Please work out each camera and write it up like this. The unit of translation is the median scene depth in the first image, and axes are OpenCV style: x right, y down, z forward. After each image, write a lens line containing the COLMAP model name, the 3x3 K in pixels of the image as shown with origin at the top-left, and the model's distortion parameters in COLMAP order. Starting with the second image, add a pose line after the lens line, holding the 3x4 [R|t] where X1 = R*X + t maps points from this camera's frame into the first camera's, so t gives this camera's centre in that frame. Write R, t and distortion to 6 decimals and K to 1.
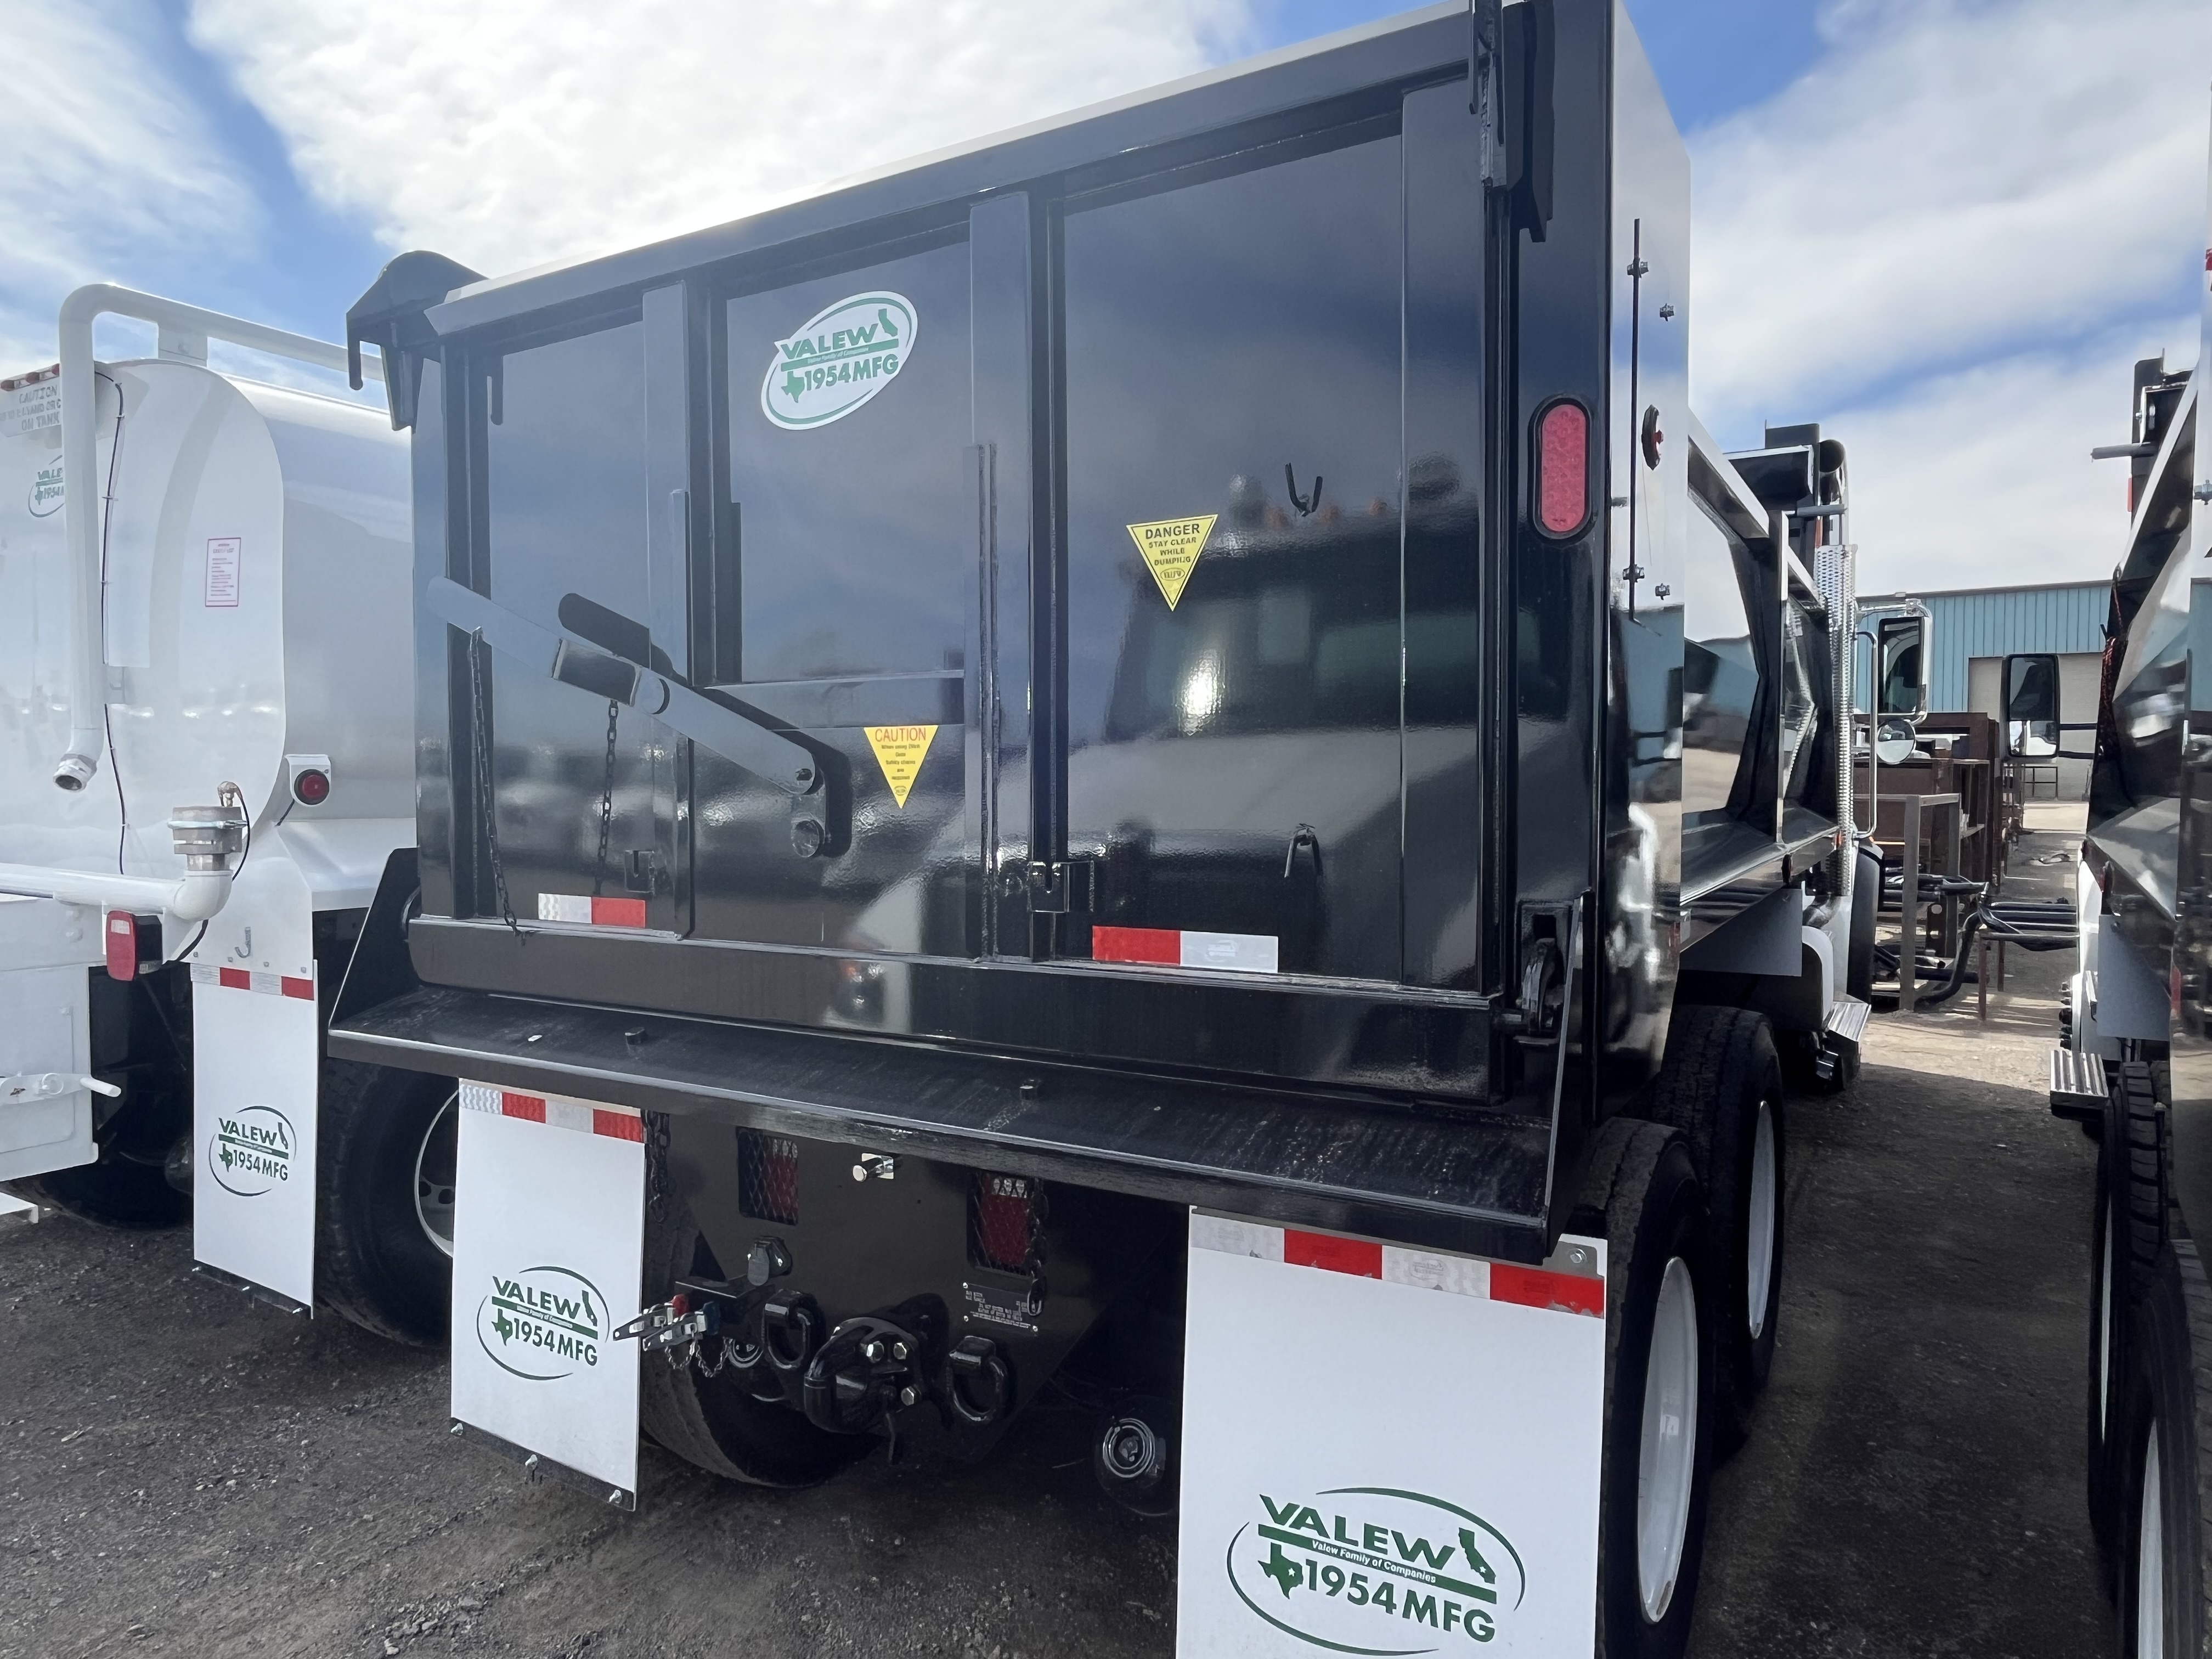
lens RADIAL K [[1433.7, 0, 1096.0], [0, 1433.7, 832.1], [0, 0, 1]] dist [-0.006546, -0.003349]
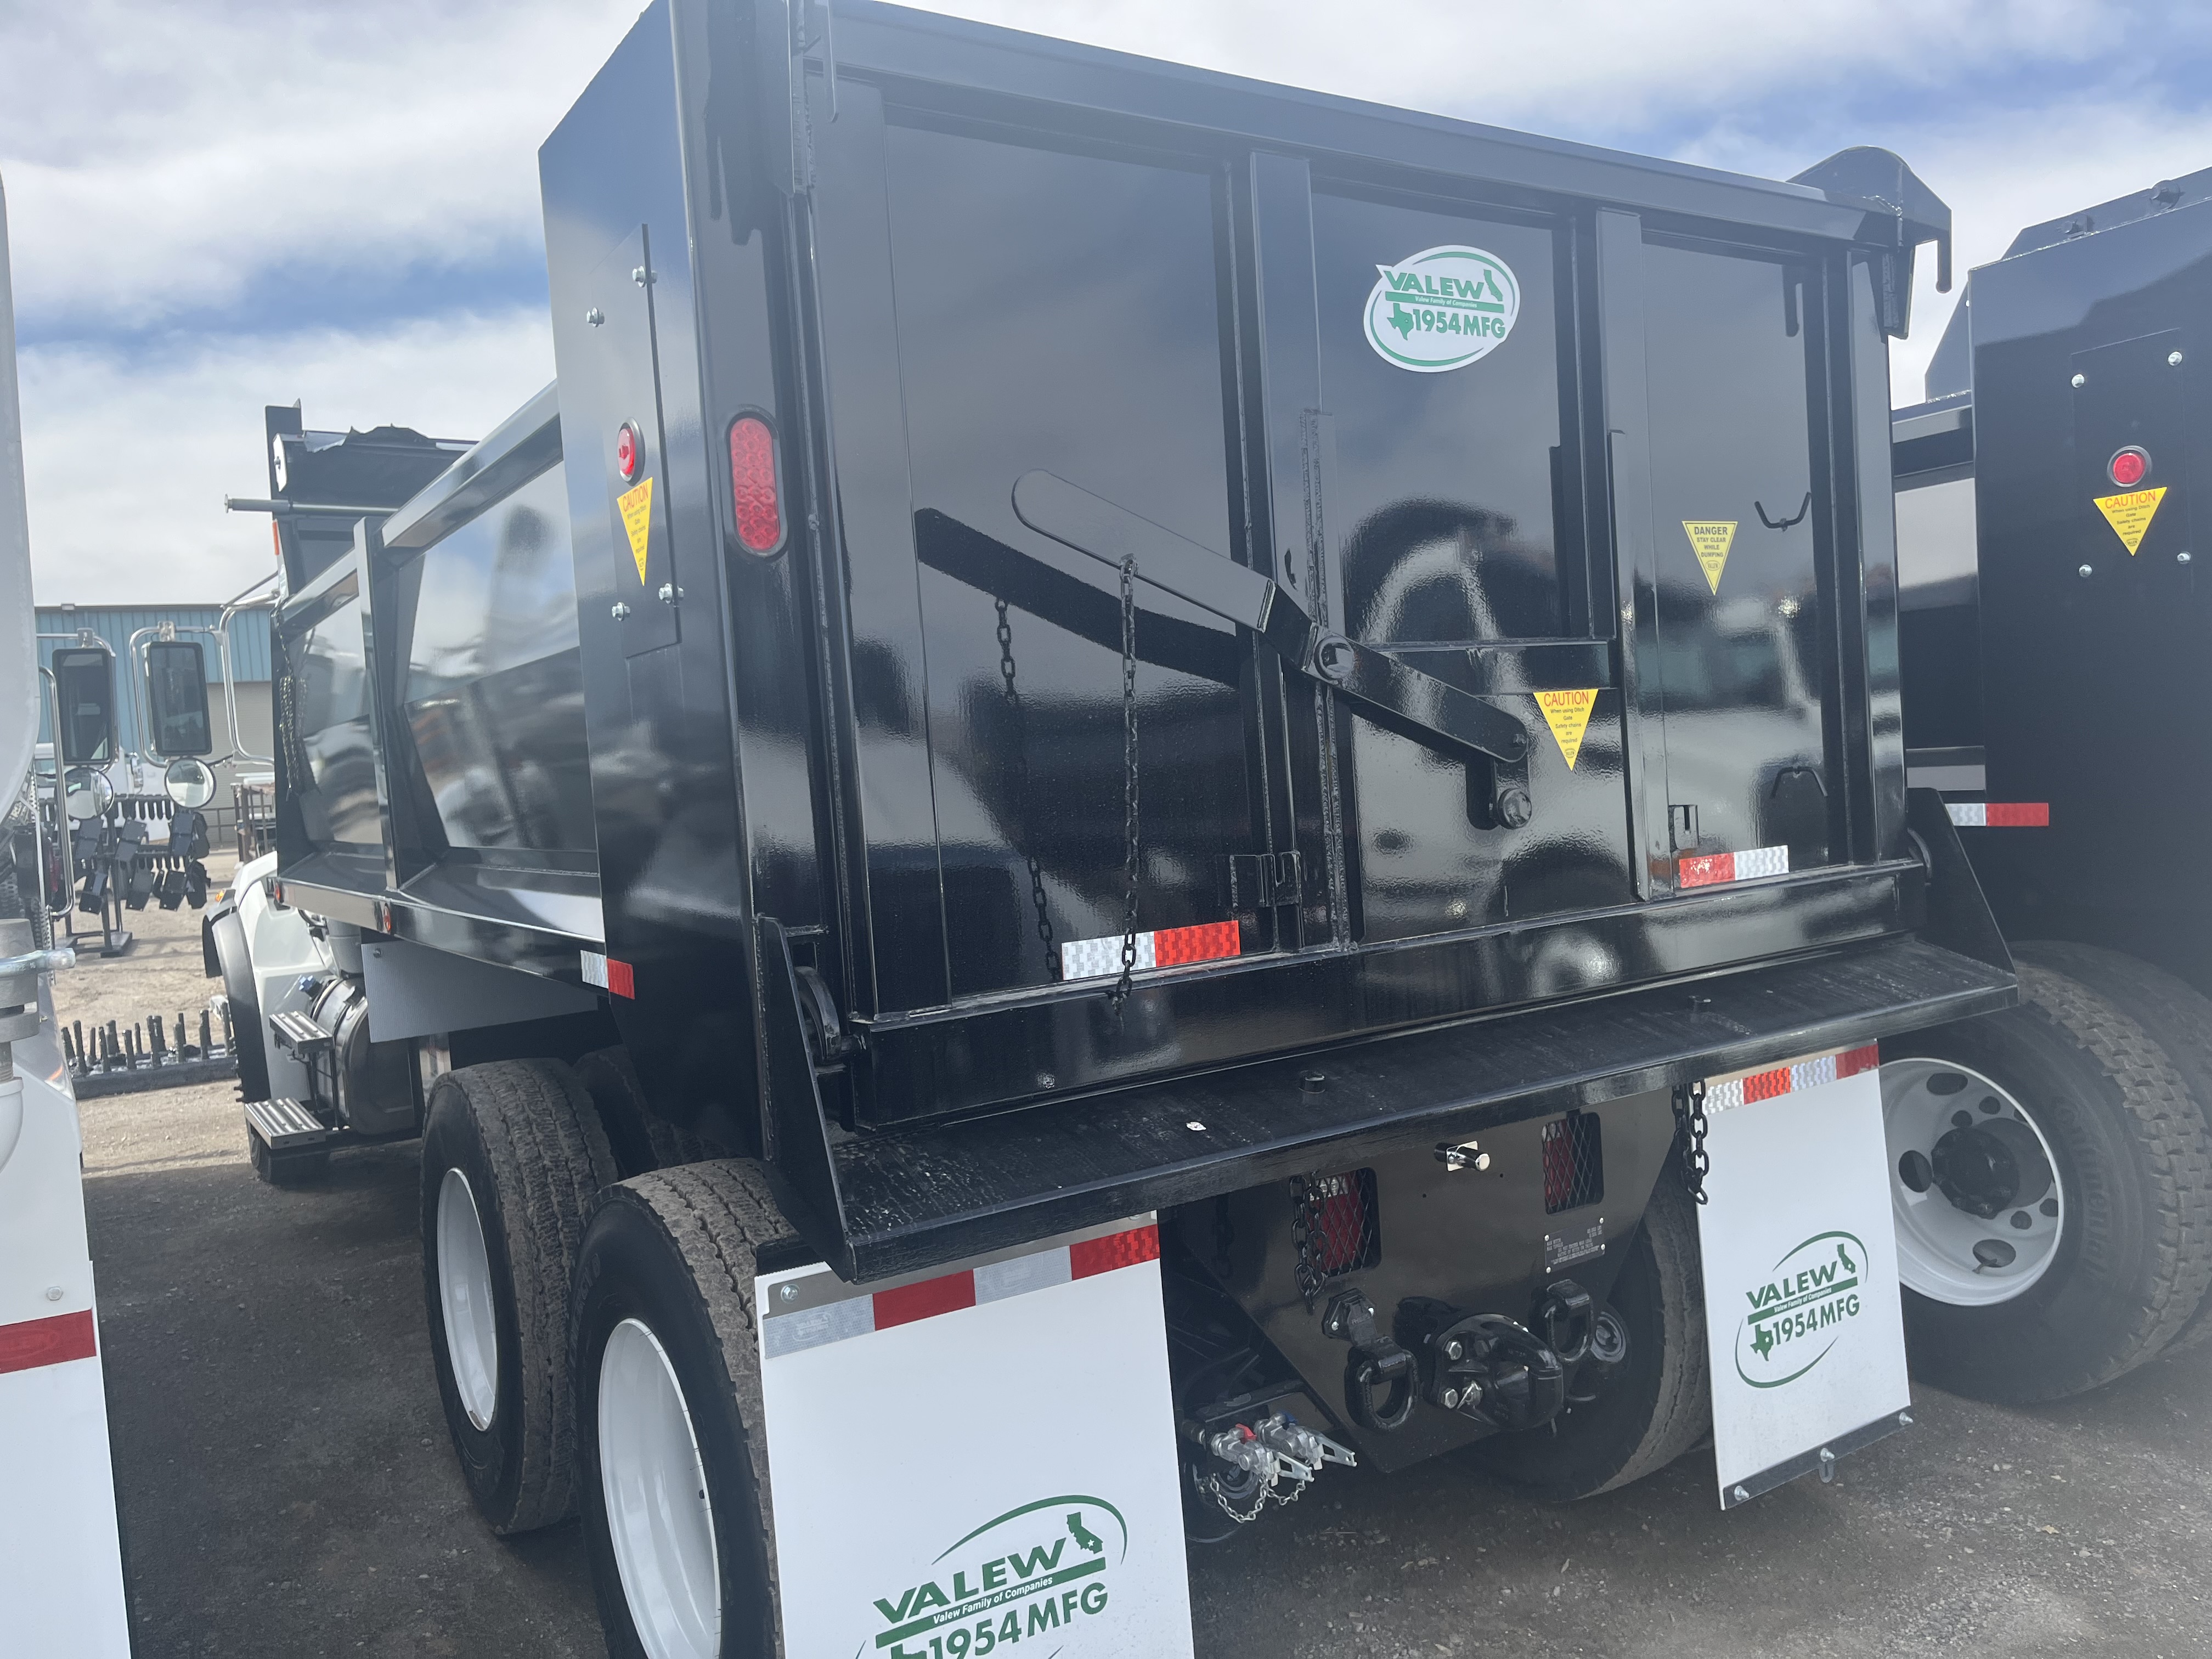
lens RADIAL K [[1651.5, 0, 1106.0], [0, 1651.5, 829.5], [0, 0, 1]] dist [0.085705, -0.166476]
pose [[0.439234, -0.065496, 0.895982, -1.298330], [0.097326, 0.994938, 0.025018, -0.035038], [-0.893085, 0.076213, 0.443385, 0.742263]]
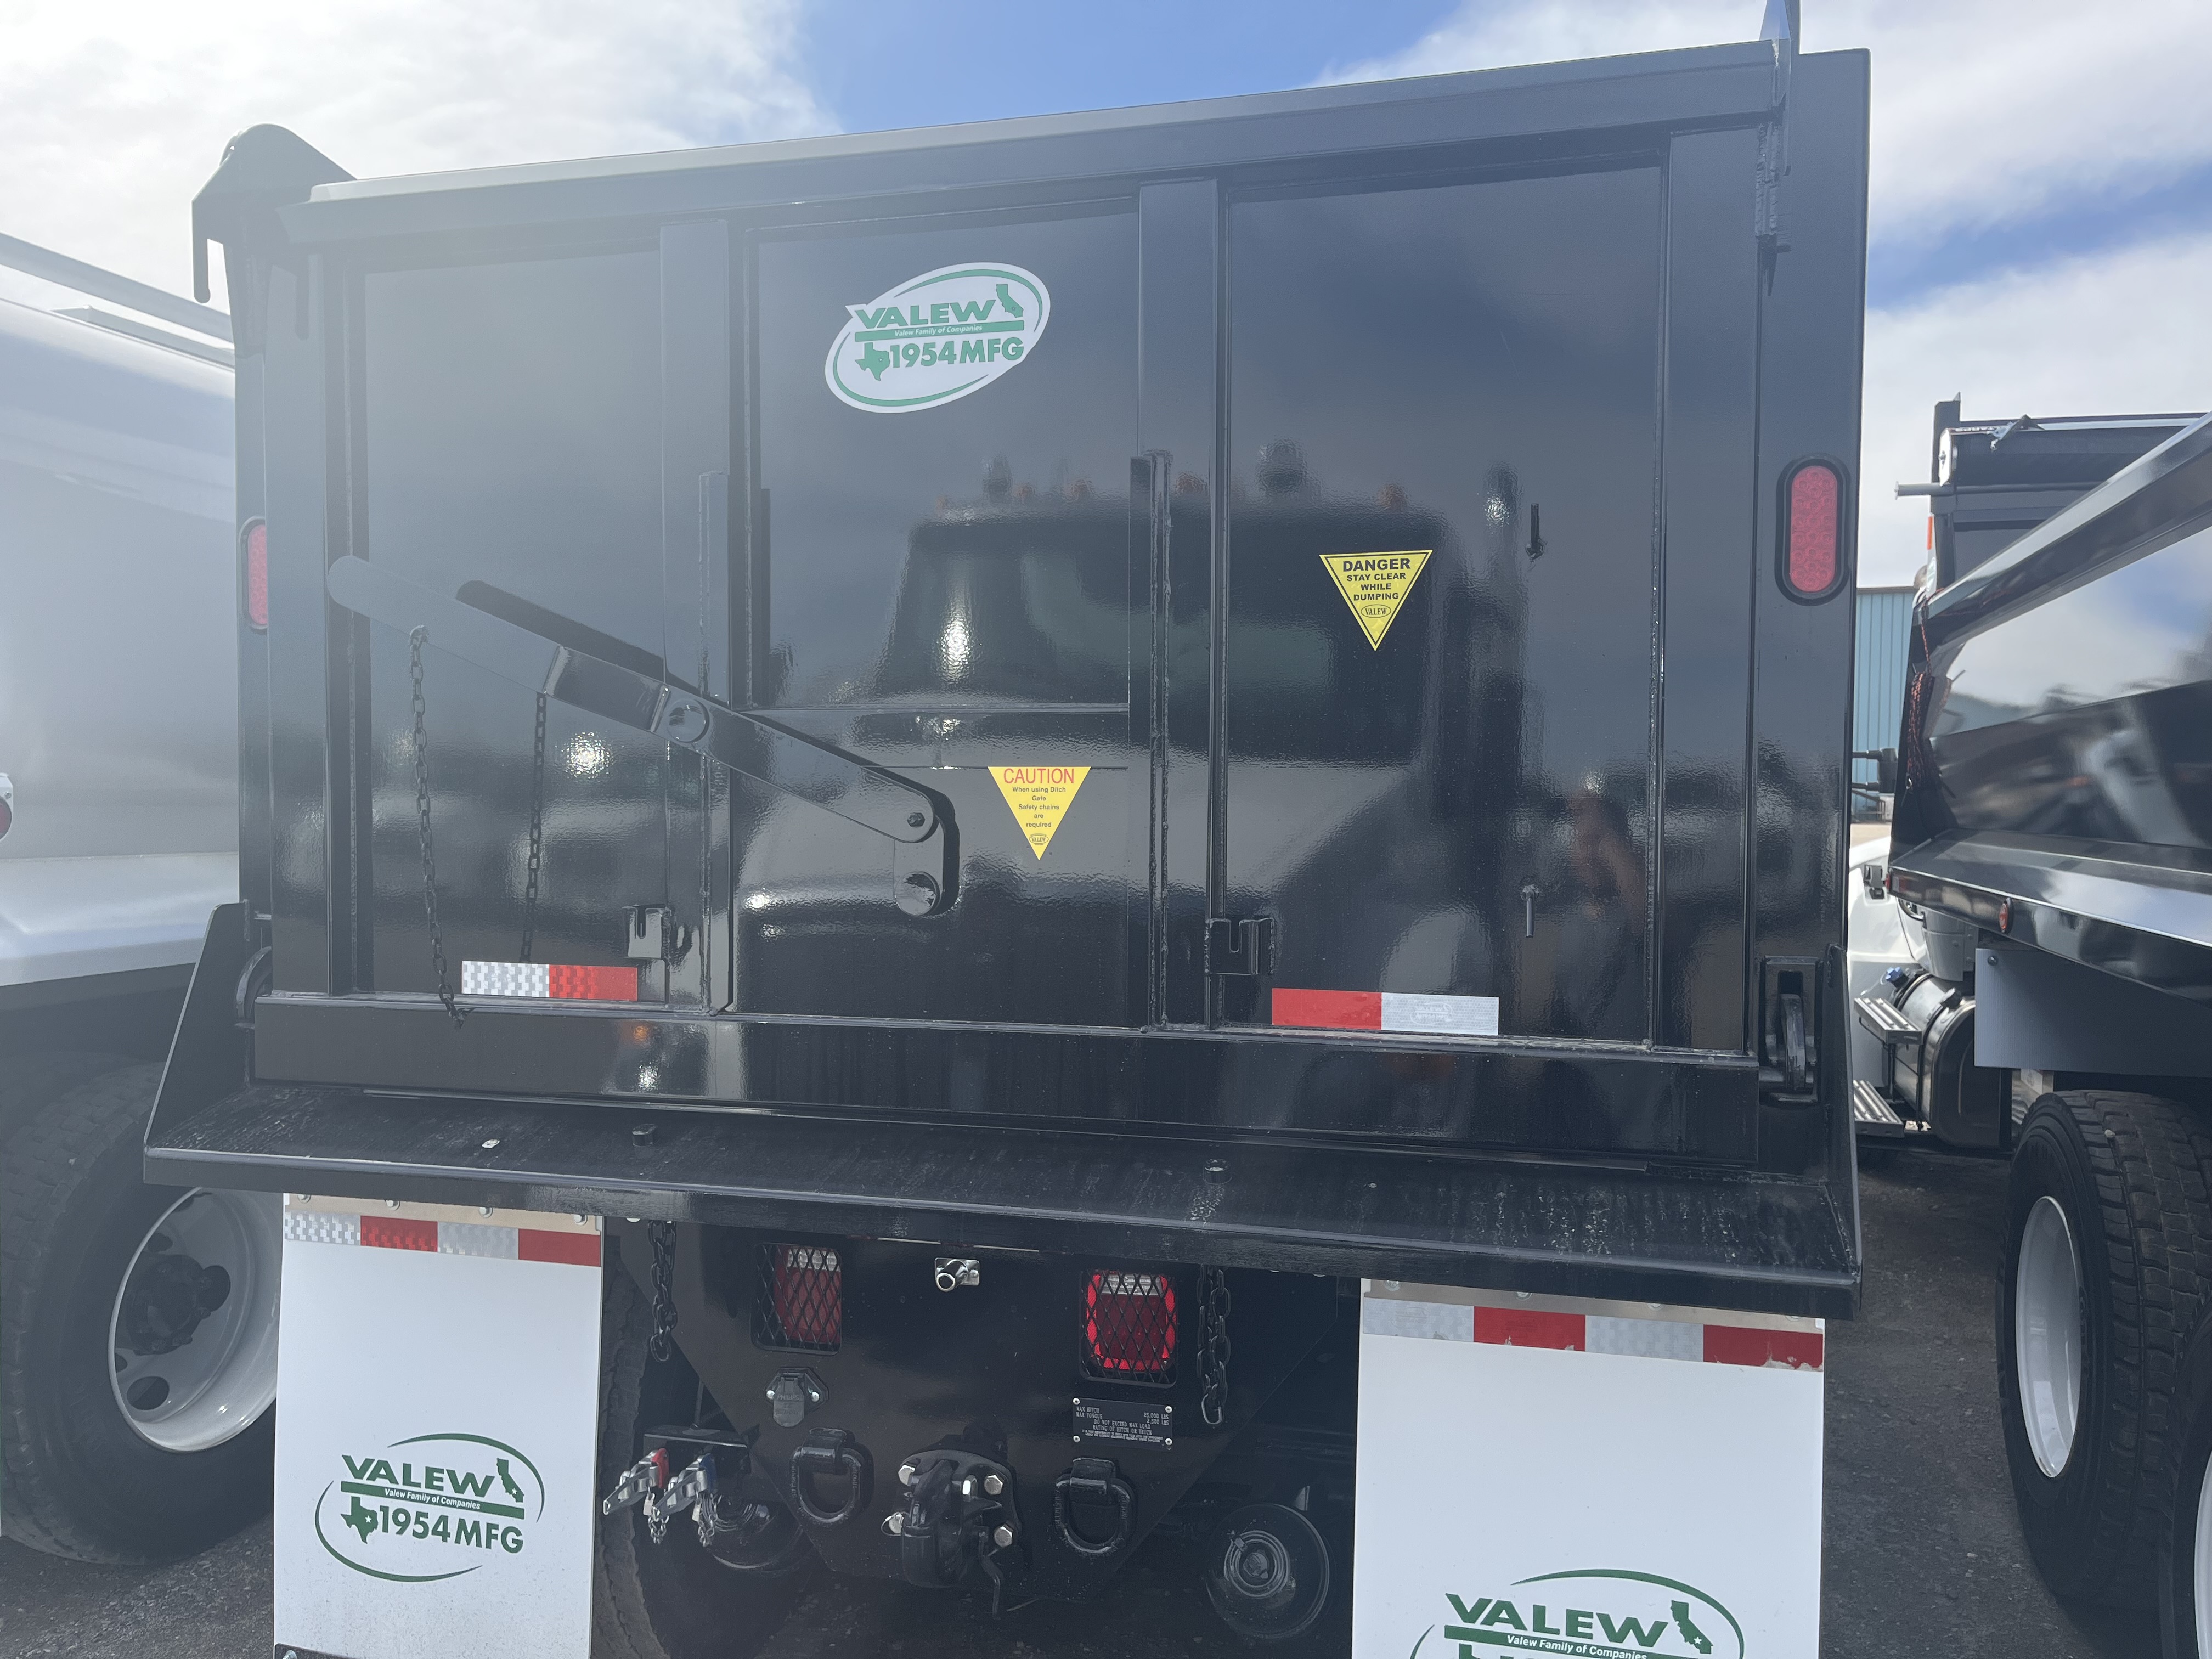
lens RADIAL K [[1696.5, 0, 1115.3], [0, 1696.5, 846.5], [0, 0, 1]] dist [0.044747, -0.054983]
pose [[0.958267, -0.000155, 0.285874, -0.372643], [0.000710, 0.999998, -0.001836, -0.021876], [-0.285873, 0.001962, 0.958266, -0.008918]]
